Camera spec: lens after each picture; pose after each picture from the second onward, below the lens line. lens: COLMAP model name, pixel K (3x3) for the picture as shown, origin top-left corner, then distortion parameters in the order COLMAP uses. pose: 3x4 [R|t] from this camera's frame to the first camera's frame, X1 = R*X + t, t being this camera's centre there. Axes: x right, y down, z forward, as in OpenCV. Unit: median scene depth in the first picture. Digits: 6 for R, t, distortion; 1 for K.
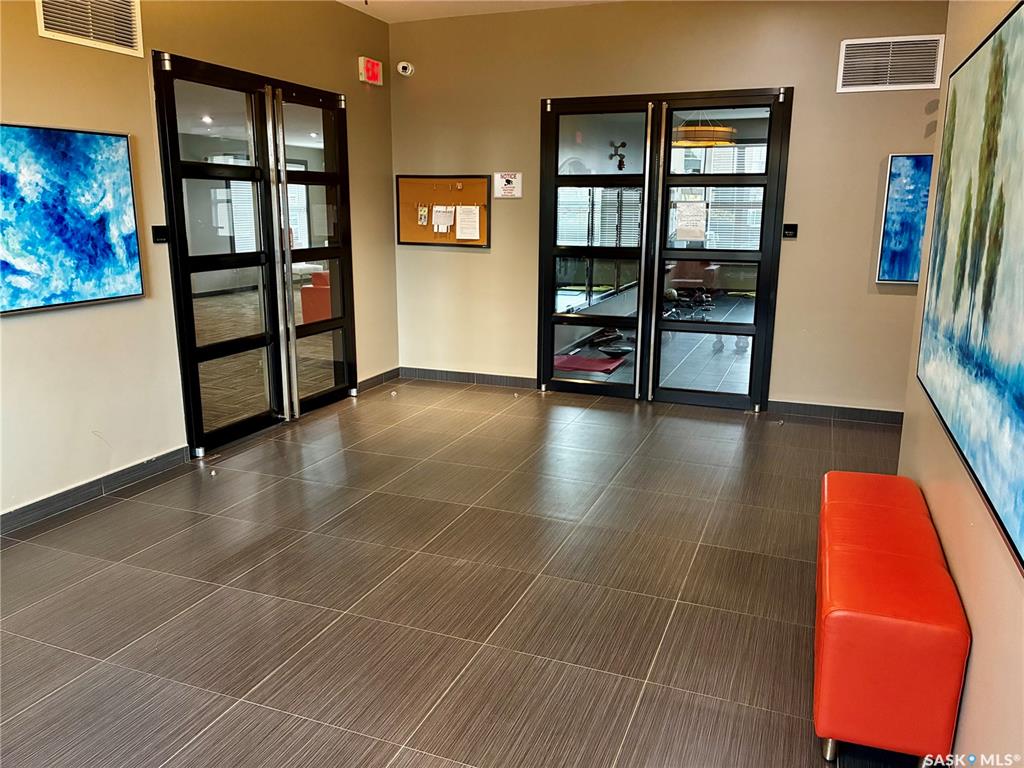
lens RADIAL K [[776.2, 0, 517.8], [0, 776.2, 382.3], [0, 0, 1]] dist [0.083795, -0.110675]
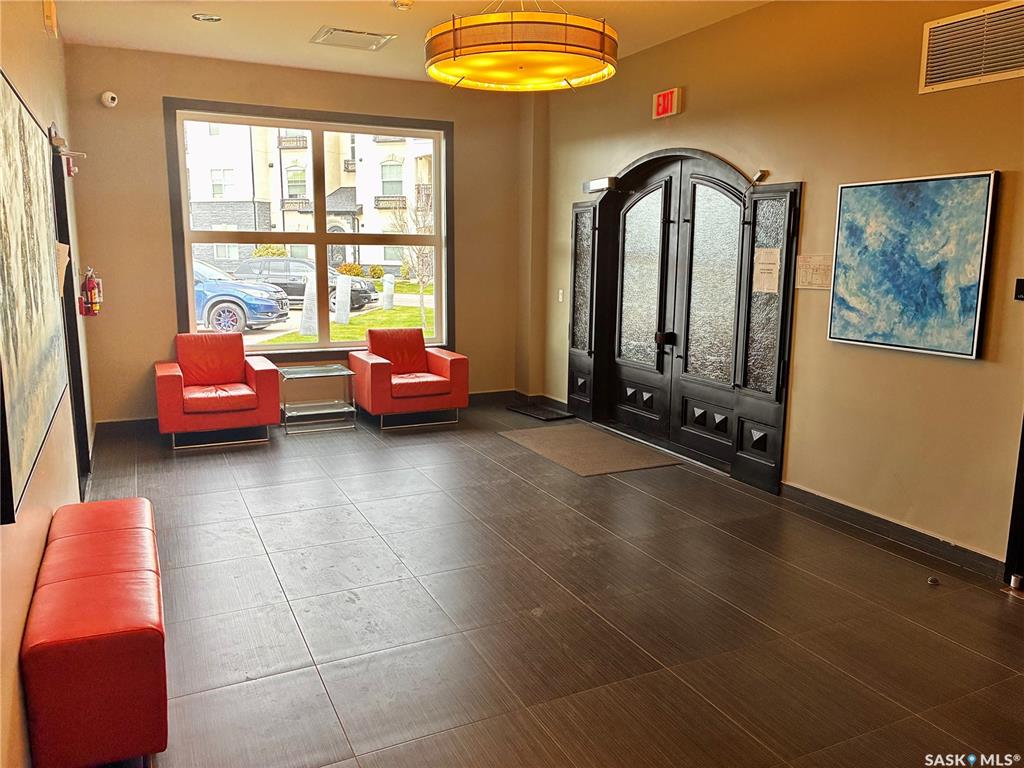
lens RADIAL K [[776.2, 0, 517.8], [0, 776.2, 382.3], [0, 0, 1]] dist [0.083795, -0.110675]
pose [[-0.672845, 0.109190, -0.731681, 0.548397], [-0.177435, 0.936359, 0.302902, -0.287044], [0.718190, 0.333632, -0.610650, 1.316480]]
